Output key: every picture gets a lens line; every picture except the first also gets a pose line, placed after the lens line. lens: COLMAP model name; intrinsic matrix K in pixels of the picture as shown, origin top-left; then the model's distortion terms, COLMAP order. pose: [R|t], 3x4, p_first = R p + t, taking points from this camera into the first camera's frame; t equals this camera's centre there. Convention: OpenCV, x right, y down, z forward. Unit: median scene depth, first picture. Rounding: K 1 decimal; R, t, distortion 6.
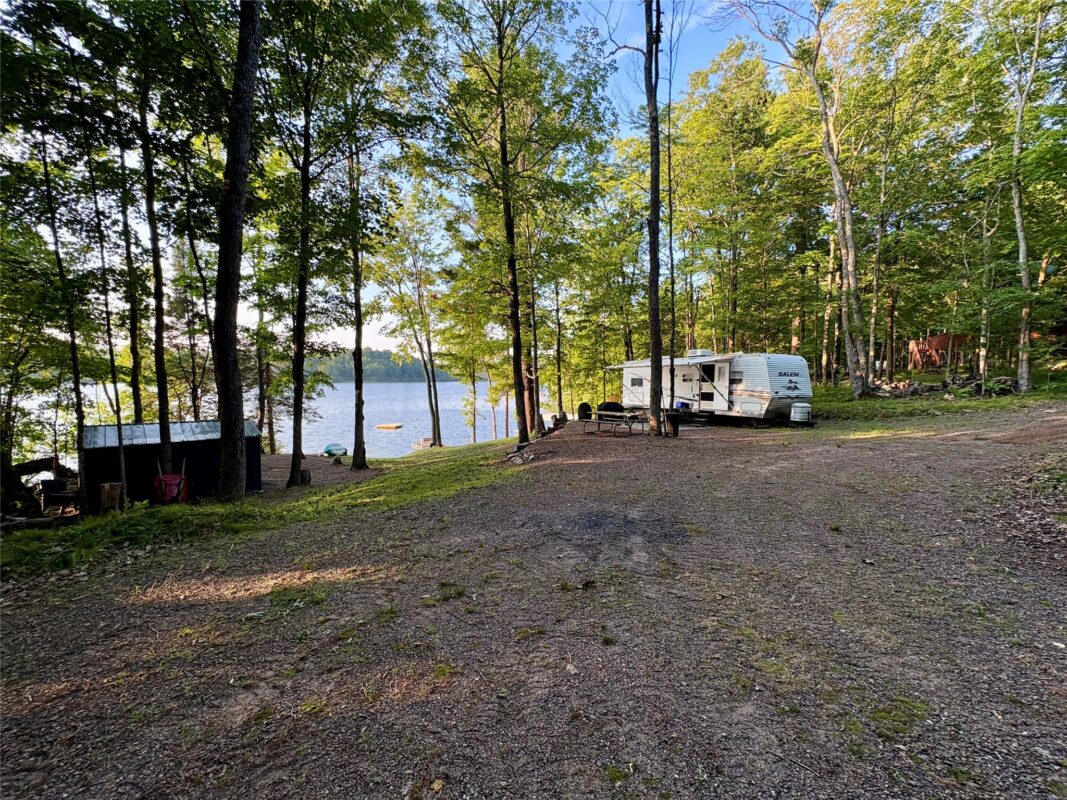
lens RADIAL K [[425.5, 0, 534.3], [0, 425.5, 401.0], [0, 0, 1]] dist [0.001228, -0.000450]
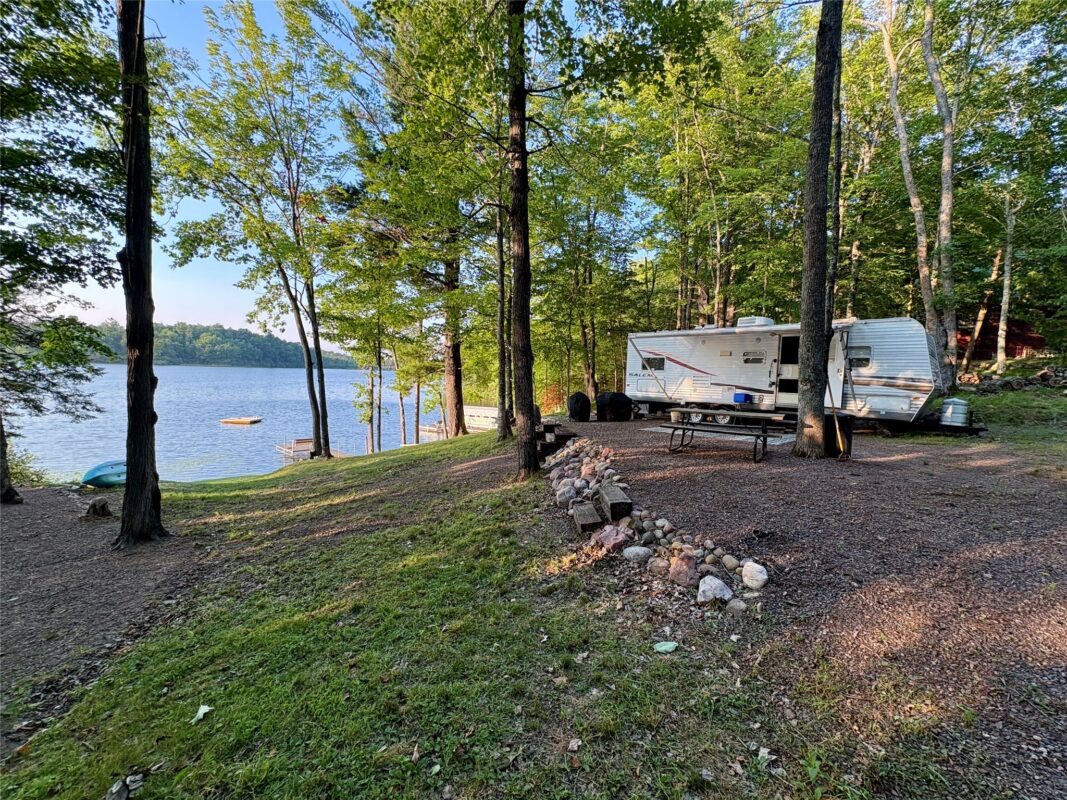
lens RADIAL K [[425.5, 0, 535.9], [0, 425.5, 397.3], [0, 0, 1]] dist [0.001228, -0.000450]
pose [[0.964061, 0.016252, 0.265183, -0.091710], [-0.018613, 0.999806, 0.006392, 0.006351], [-0.265028, -0.011098, 0.964177, 0.303566]]
